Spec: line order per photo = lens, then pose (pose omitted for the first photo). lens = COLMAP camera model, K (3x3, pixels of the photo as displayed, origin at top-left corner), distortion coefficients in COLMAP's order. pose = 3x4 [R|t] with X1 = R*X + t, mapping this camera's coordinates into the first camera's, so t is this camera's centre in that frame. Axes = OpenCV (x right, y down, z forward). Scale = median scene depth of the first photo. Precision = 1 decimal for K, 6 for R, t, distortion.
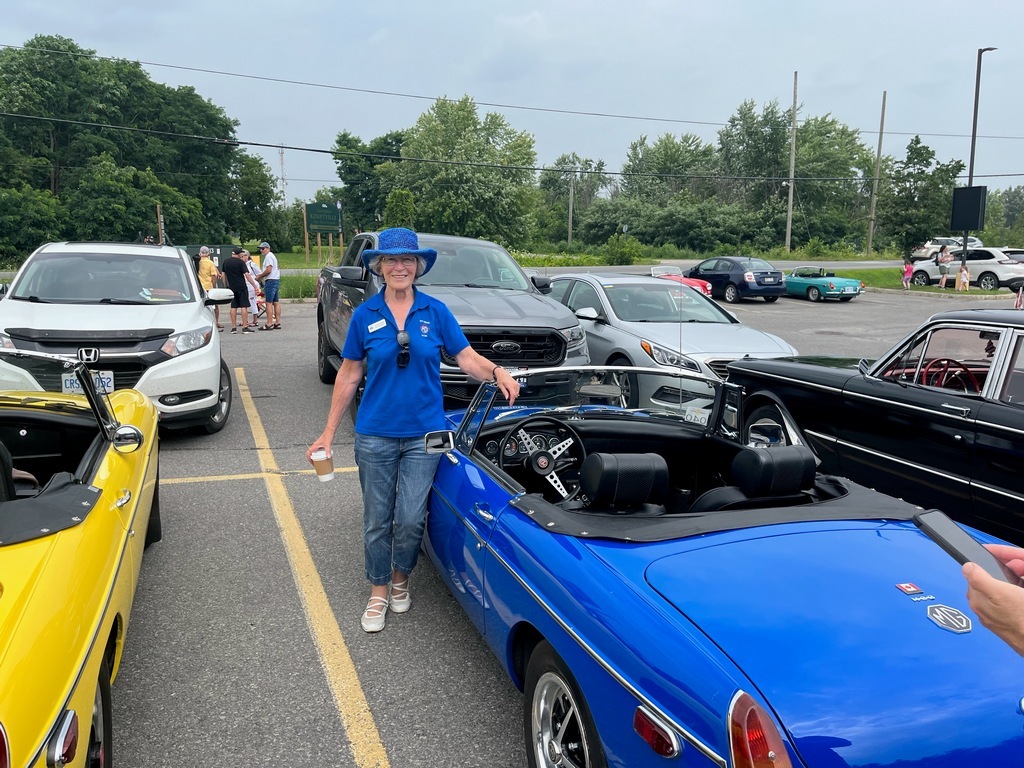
lens RADIAL K [[778.3, 0, 510.0], [0, 778.3, 363.8], [0, 0, 1]] dist [0.087168, -0.124459]
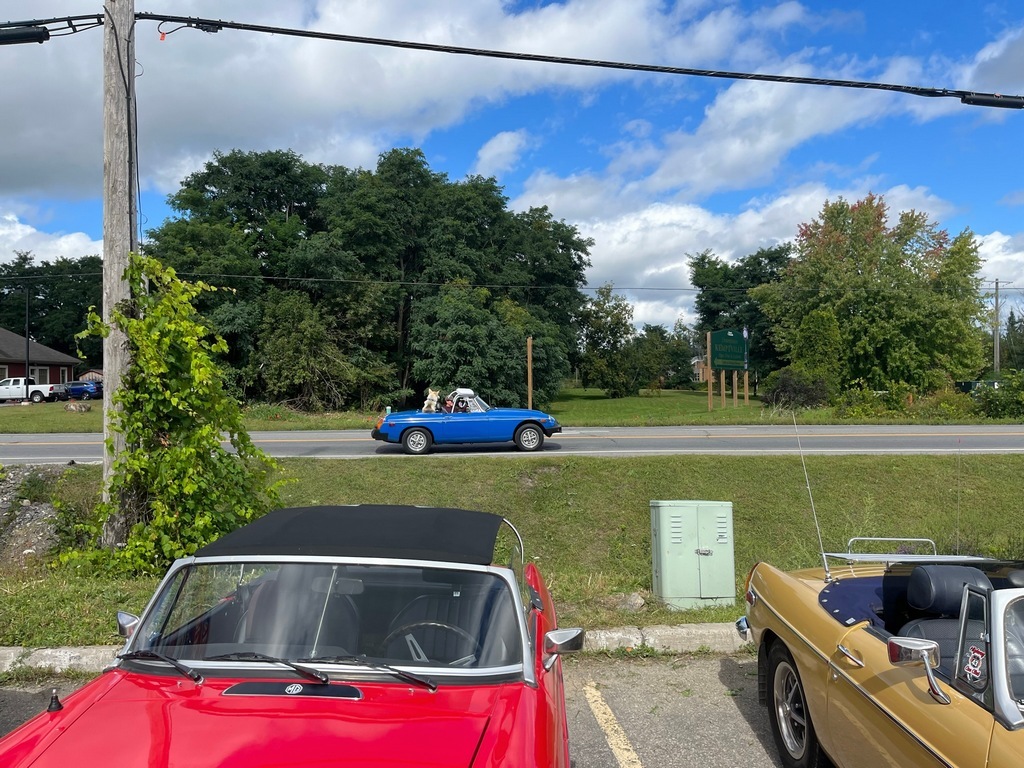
lens RADIAL K [[777.1, 0, 516.3], [0, 777.1, 376.5], [0, 0, 1]] dist [0.000876, -0.008335]
pose [[0.948665, -0.012176, -0.316048, -0.181829], [-0.039963, 0.986635, -0.157966, -0.036623], [0.313748, 0.162487, 0.935500, 0.246277]]
